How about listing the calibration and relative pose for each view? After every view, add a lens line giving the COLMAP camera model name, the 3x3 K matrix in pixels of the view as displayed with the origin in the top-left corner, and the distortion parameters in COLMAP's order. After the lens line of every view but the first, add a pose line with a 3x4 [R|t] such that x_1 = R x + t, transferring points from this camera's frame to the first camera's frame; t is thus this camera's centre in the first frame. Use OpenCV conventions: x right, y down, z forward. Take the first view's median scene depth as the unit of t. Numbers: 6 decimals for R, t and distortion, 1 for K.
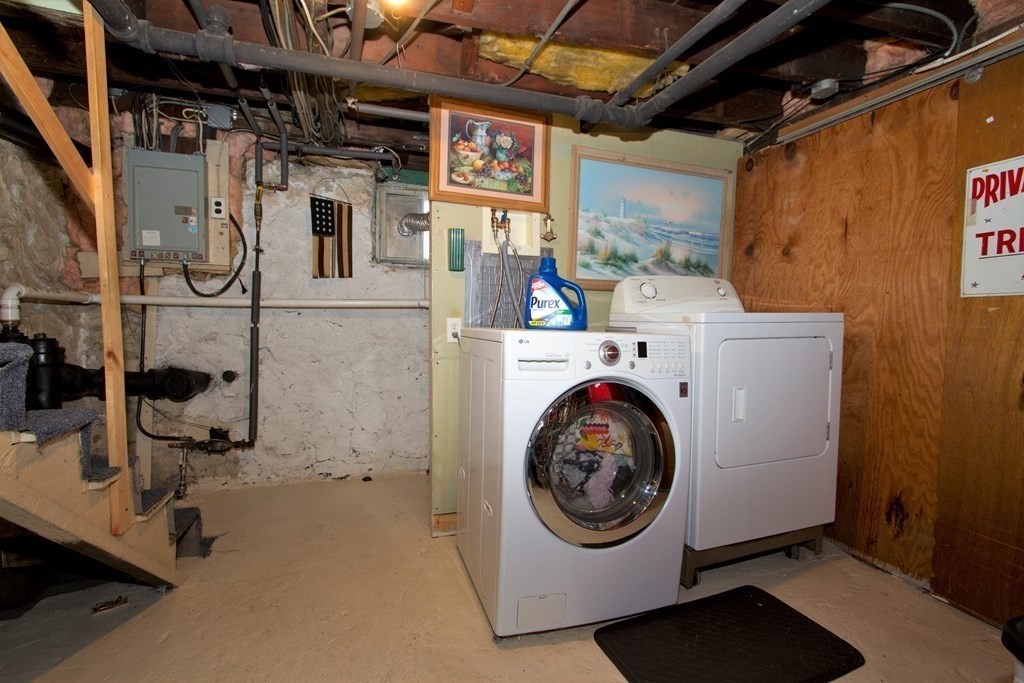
lens RADIAL K [[472.6, 0, 512.0], [0, 472.6, 341.5], [0, 0, 1]] dist [-0.014626, 0.000624]
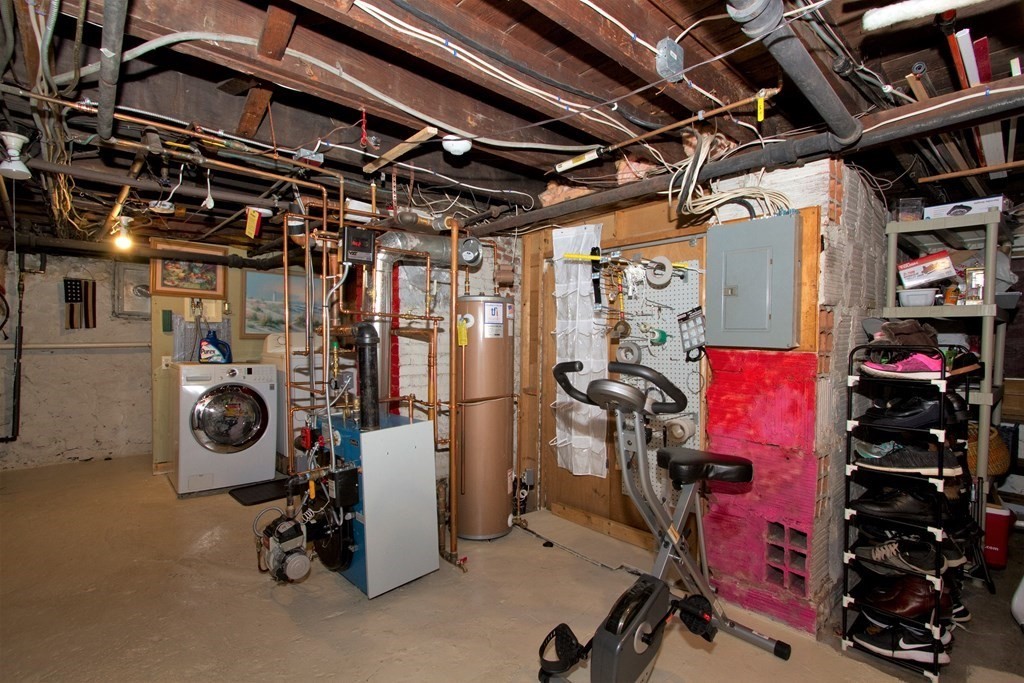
lens RADIAL K [[492.8, 0, 512.2], [0, 492.8, 345.3], [0, 0, 1]] dist [-0.000412, 0.000167]
pose [[0.921531, -0.008815, 0.388204, 0.351306], [0.018182, 0.999625, -0.020463, -0.025879], [-0.387878, 0.025915, 0.921346, -1.227158]]
